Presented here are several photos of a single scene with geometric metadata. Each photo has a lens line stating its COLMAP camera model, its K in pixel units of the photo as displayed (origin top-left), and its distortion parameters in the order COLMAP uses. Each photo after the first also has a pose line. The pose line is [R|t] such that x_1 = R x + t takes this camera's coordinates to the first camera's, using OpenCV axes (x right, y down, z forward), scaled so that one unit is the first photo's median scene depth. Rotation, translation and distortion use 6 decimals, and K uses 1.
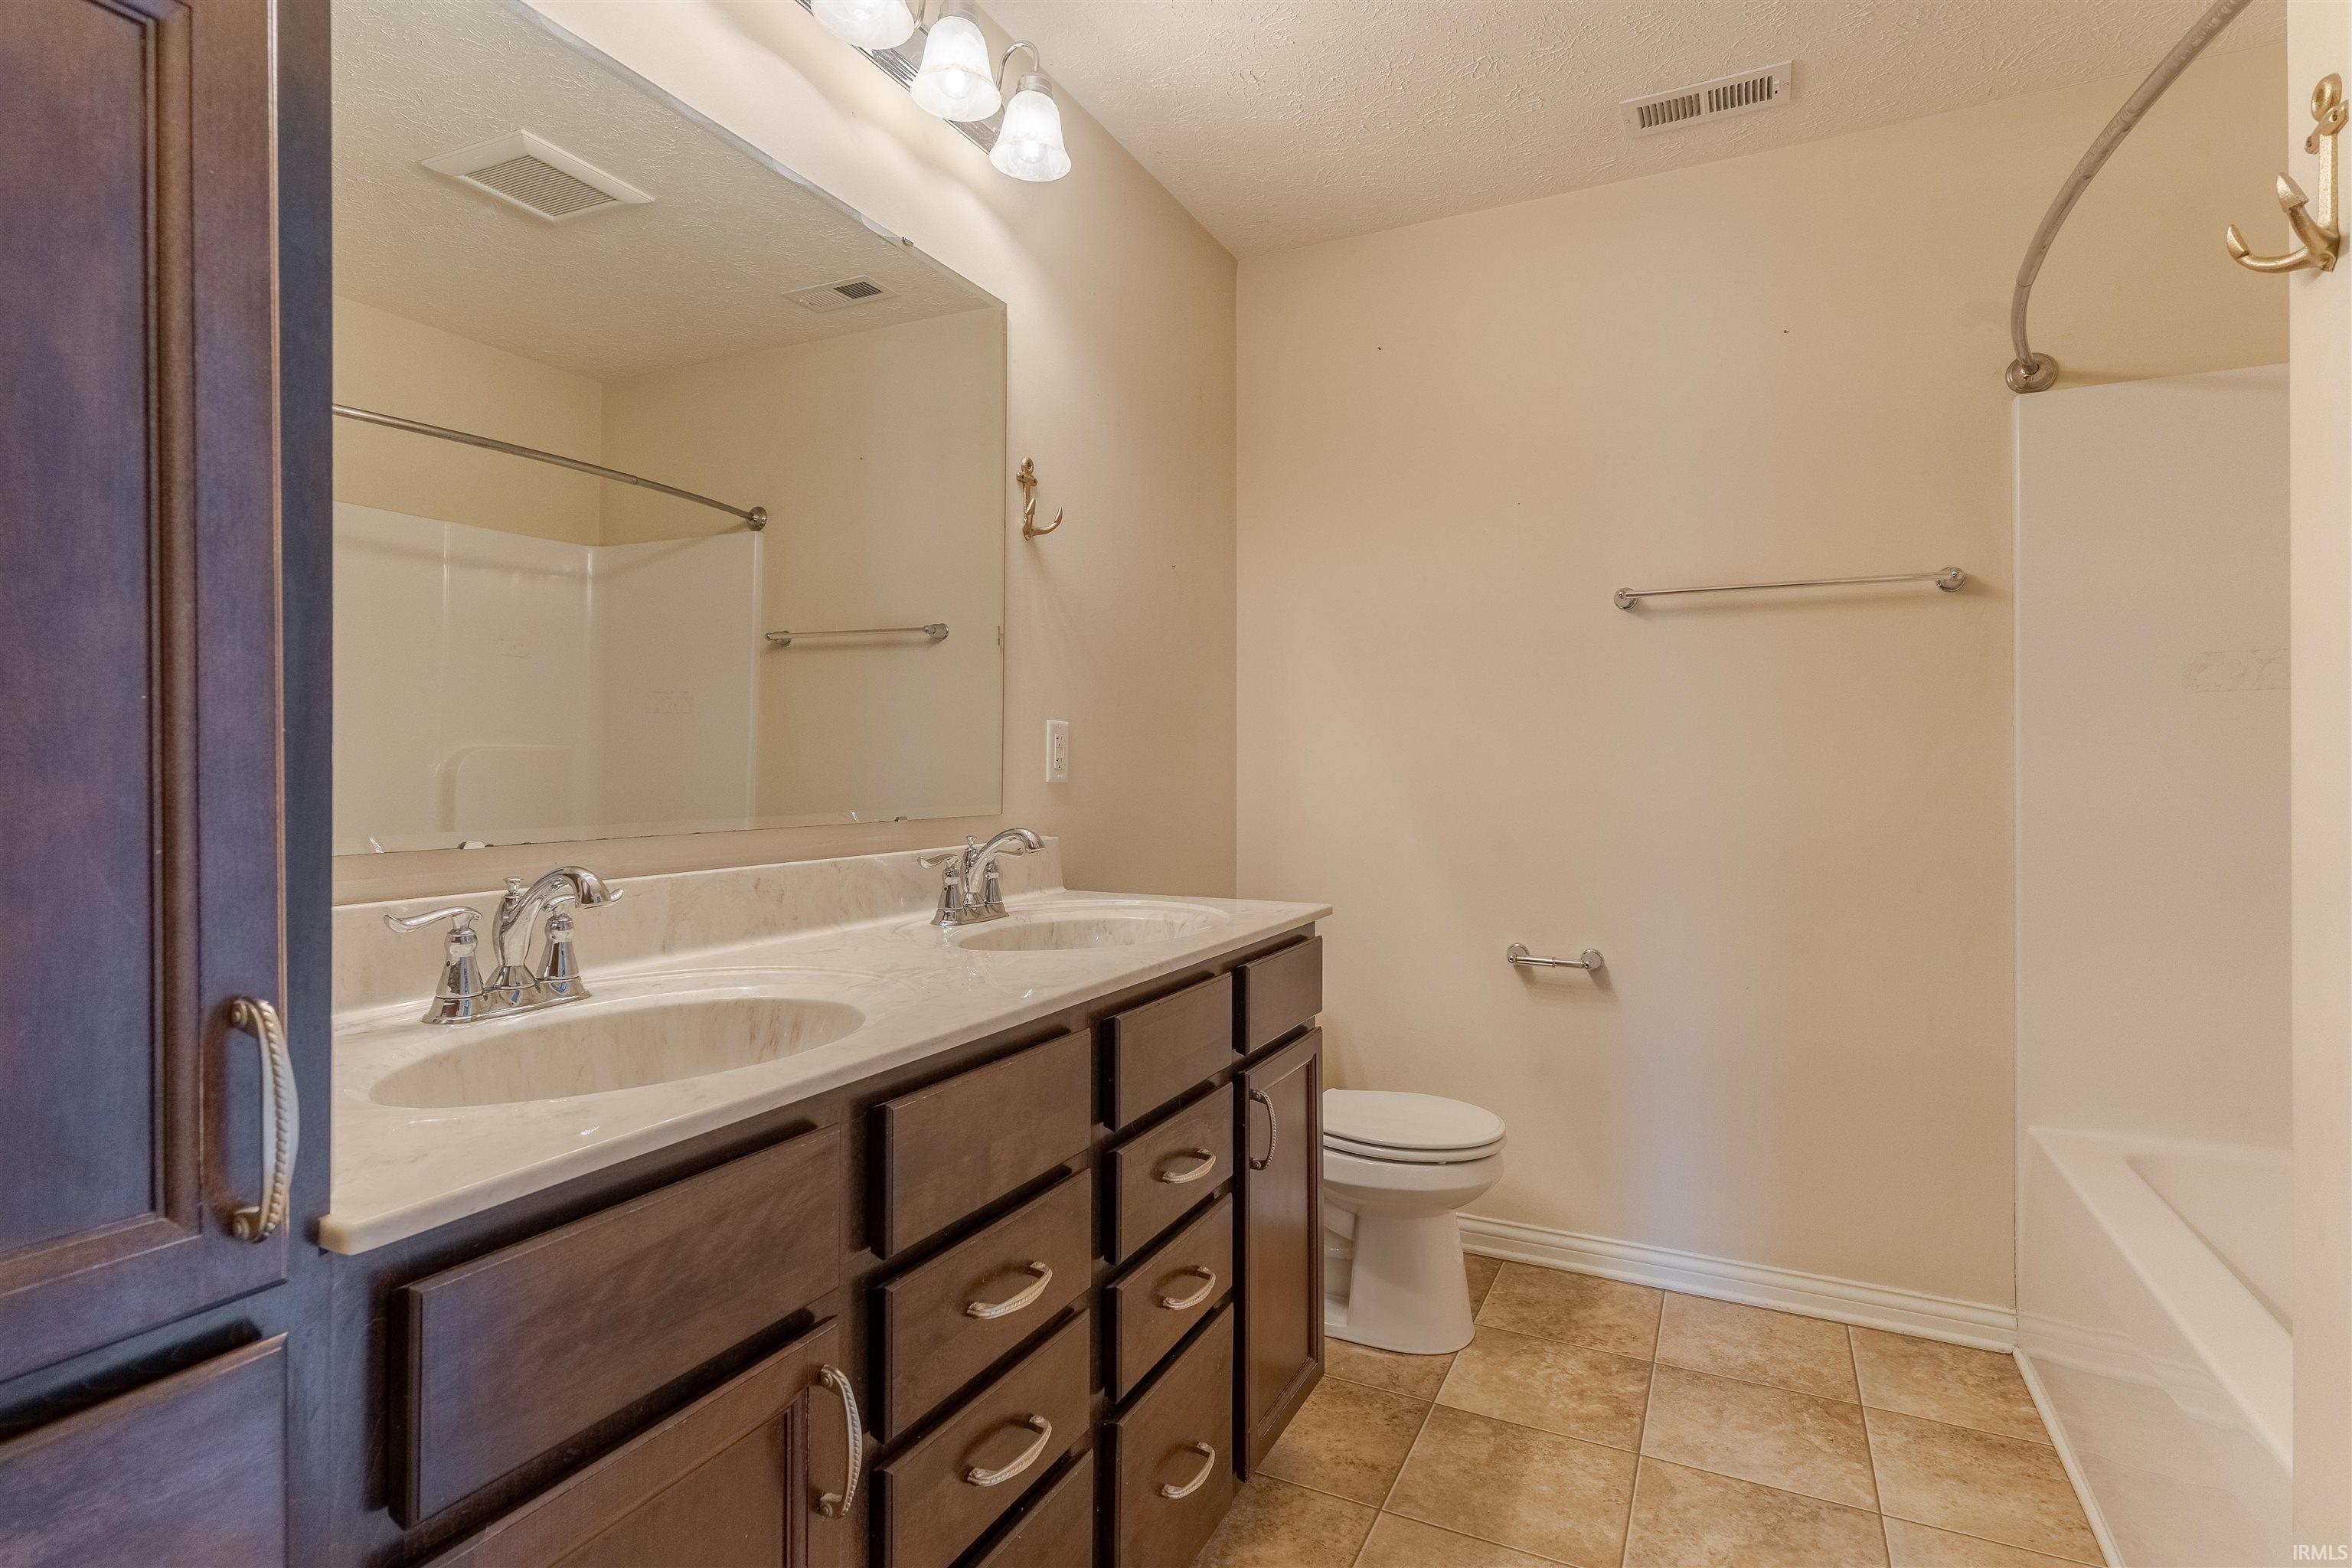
lens RADIAL K [[1172.0, 0, 1173.9], [0, 1172.0, 767.2], [0, 0, 1]] dist [-0.000411, 0.002024]
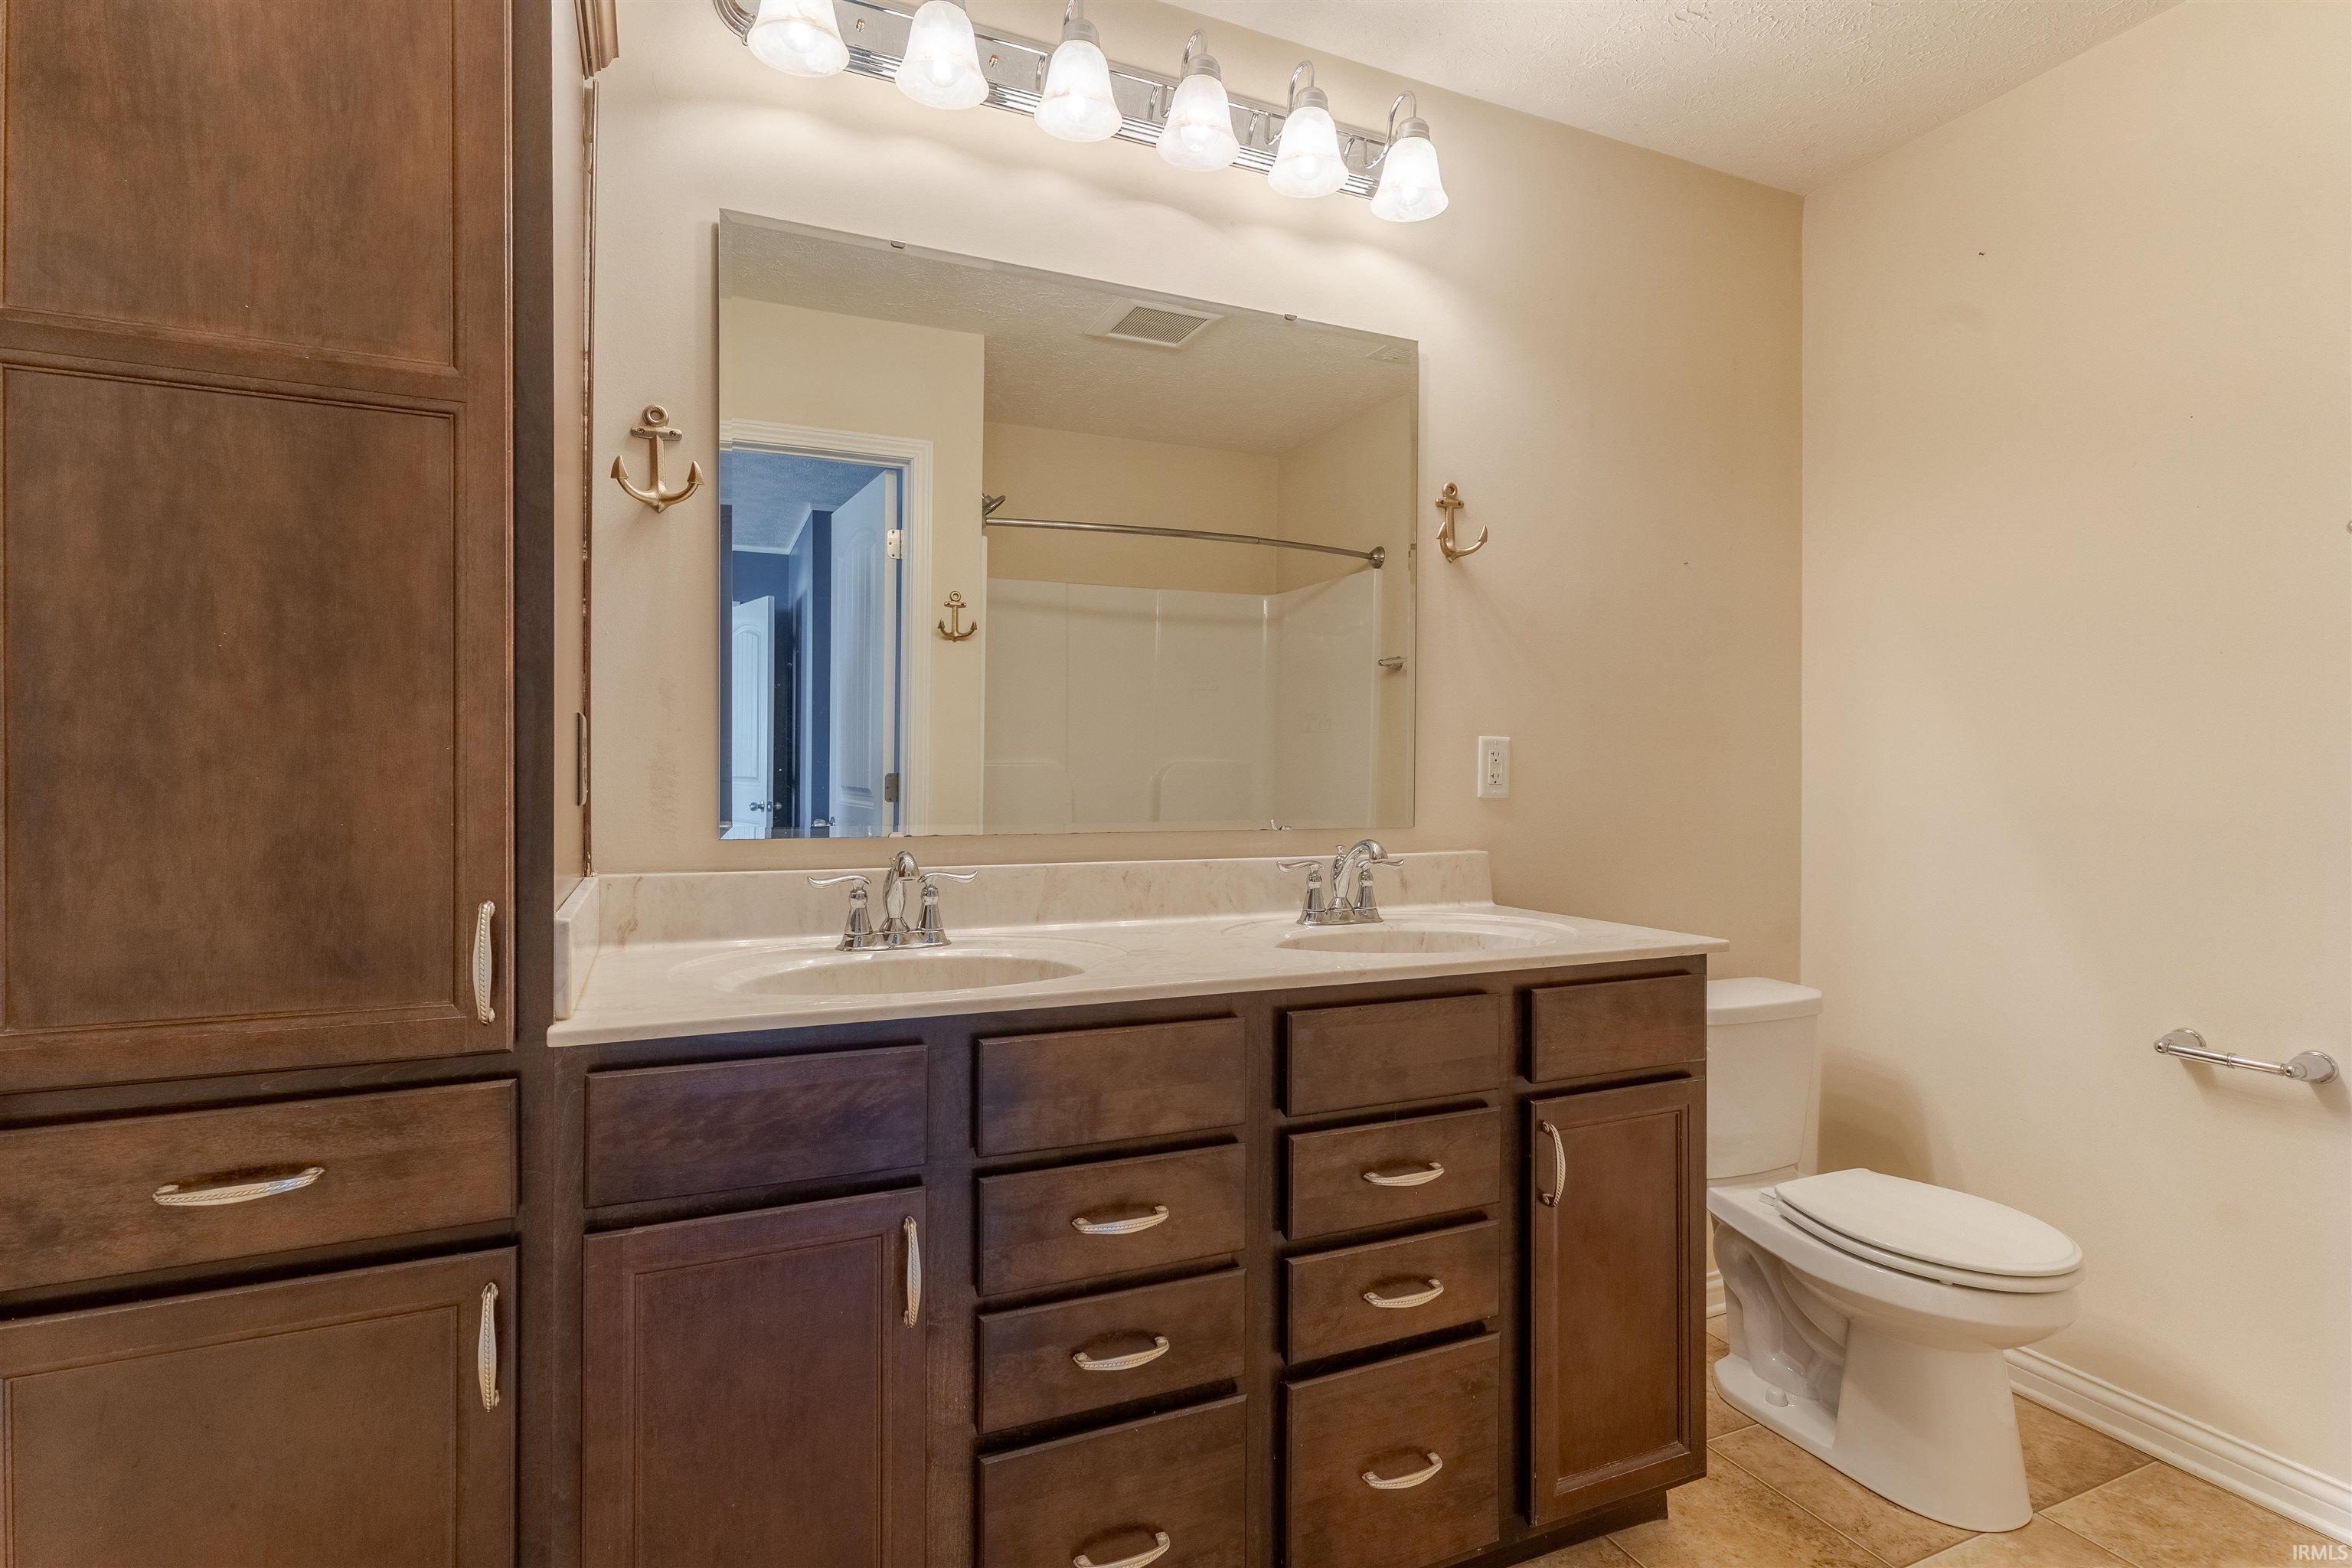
lens RADIAL K [[1143.2, 0, 1160.1], [0, 1143.2, 782.2], [0, 0, 1]] dist [0.000479, 0.002007]
pose [[0.766221, 0.004595, -0.642561, 0.365784], [-0.003167, 0.999989, 0.003374, -0.003179], [0.642569, -0.000550, 0.766227, 0.073200]]
